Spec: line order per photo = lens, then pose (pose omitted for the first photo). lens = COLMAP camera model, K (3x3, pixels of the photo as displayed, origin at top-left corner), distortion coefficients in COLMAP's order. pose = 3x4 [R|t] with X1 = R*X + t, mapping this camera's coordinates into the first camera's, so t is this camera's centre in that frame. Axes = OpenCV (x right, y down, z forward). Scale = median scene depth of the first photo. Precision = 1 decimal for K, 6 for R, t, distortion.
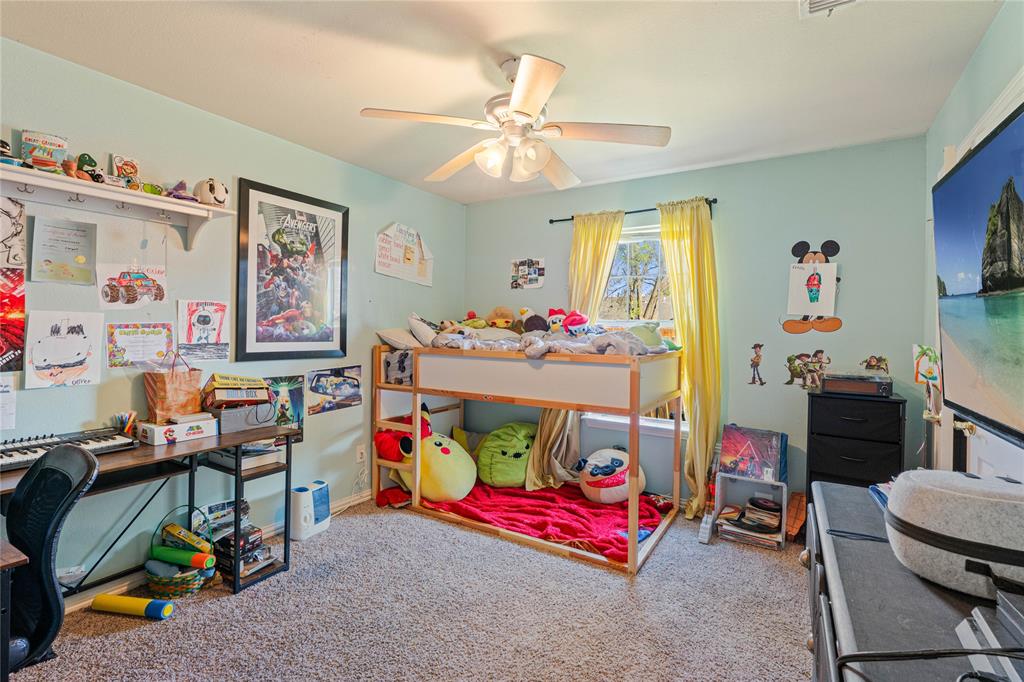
lens RADIAL K [[486.6, 0, 514.8], [0, 486.6, 325.6], [0, 0, 1]] dist [-0.004131, -0.000323]
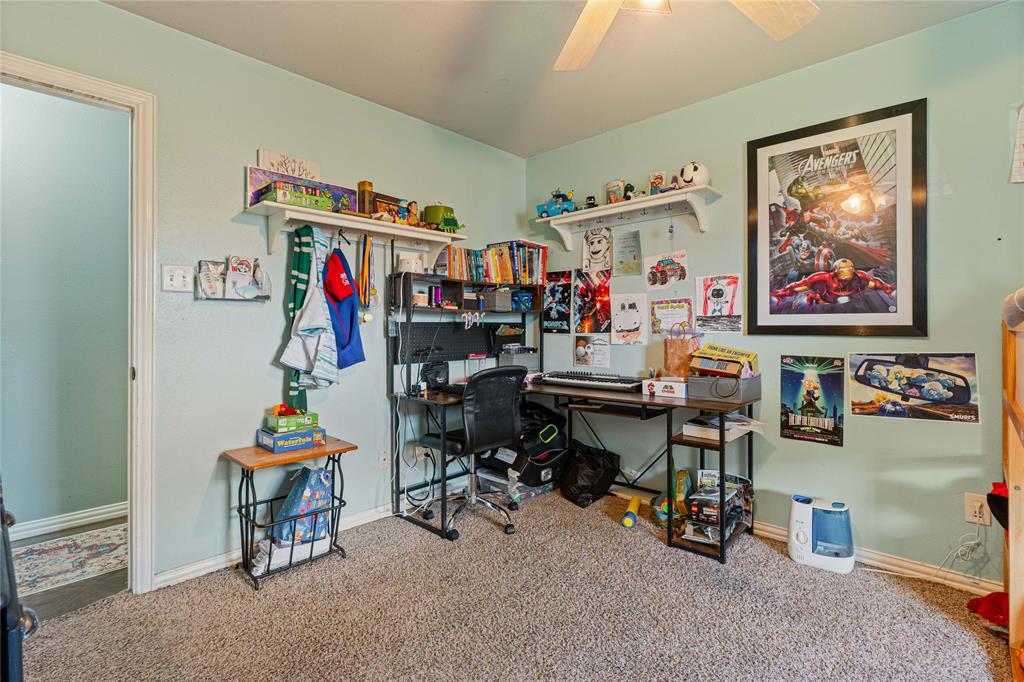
lens RADIAL K [[486.6, 0, 514.8], [0, 486.6, 325.6], [0, 0, 1]] dist [-0.004131, -0.000323]
pose [[-0.213541, -0.016334, -0.976798, 0.441010], [0.005103, 0.999828, -0.017835, 0.068195], [0.976921, -0.008793, -0.213421, 0.724543]]
